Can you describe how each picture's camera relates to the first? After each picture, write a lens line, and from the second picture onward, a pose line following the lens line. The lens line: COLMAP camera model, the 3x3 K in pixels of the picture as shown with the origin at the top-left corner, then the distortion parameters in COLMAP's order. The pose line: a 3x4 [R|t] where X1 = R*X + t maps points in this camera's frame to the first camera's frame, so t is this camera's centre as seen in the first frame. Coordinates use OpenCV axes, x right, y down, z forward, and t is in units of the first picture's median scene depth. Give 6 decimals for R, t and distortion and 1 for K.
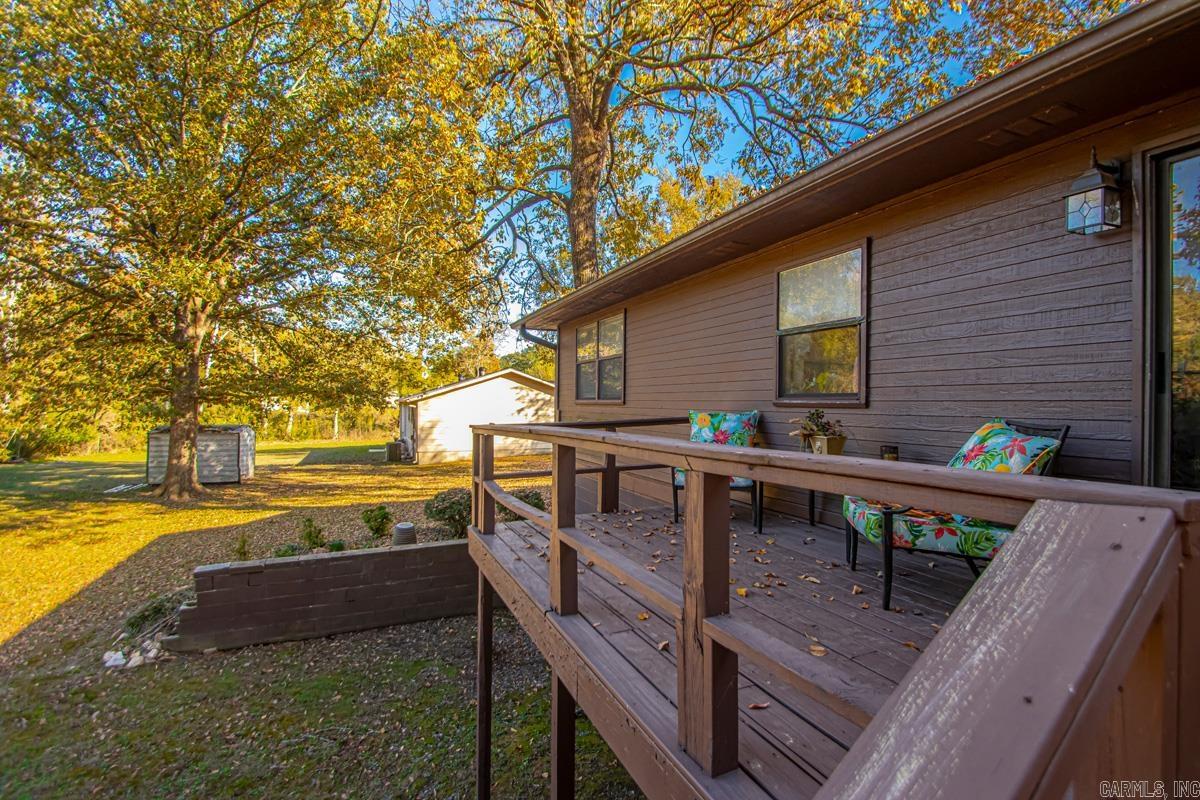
lens RADIAL K [[556.0, 0, 610.6], [0, 556.0, 398.3], [0, 0, 1]] dist [0.013318, -0.017175]
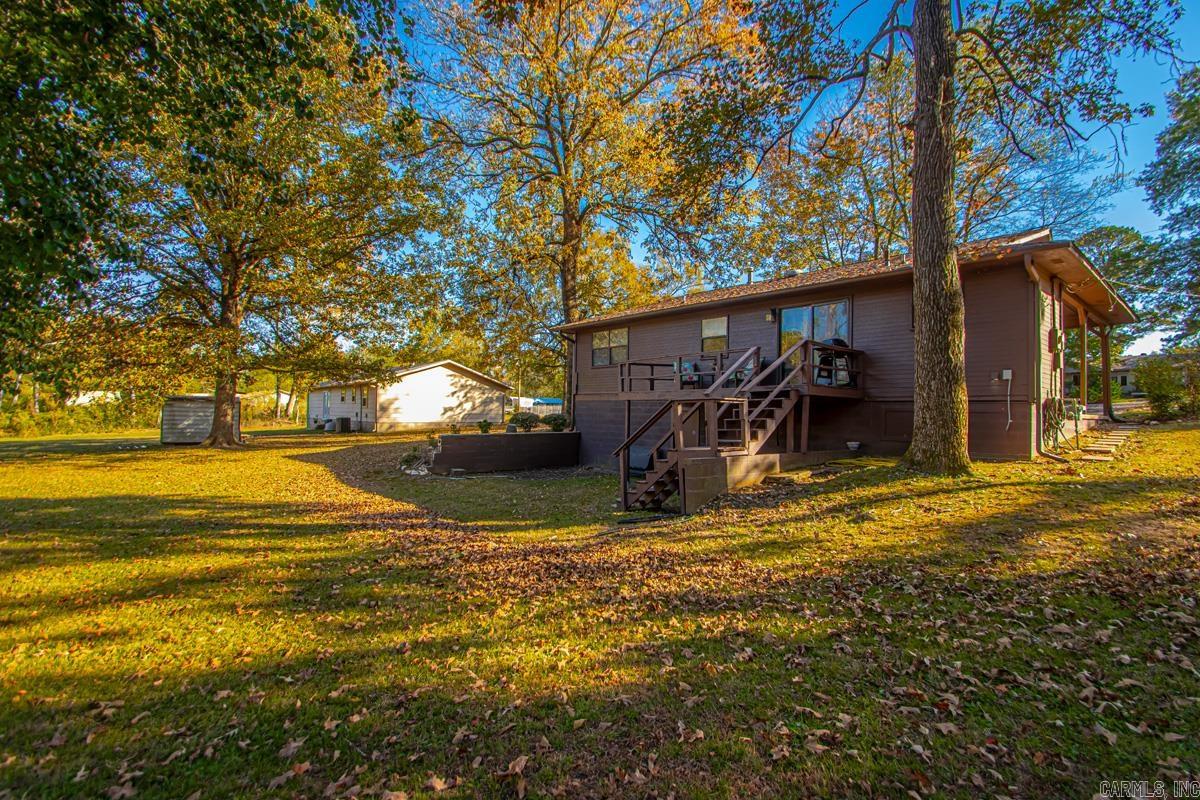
lens RADIAL K [[556.0, 0, 610.6], [0, 556.0, 398.3], [0, 0, 1]] dist [0.013318, -0.017175]
pose [[0.953661, 0.015104, 0.300504, -0.232235], [-0.010933, 0.999819, -0.015556, 0.057144], [-0.300685, 0.011550, 0.953654, -0.384720]]
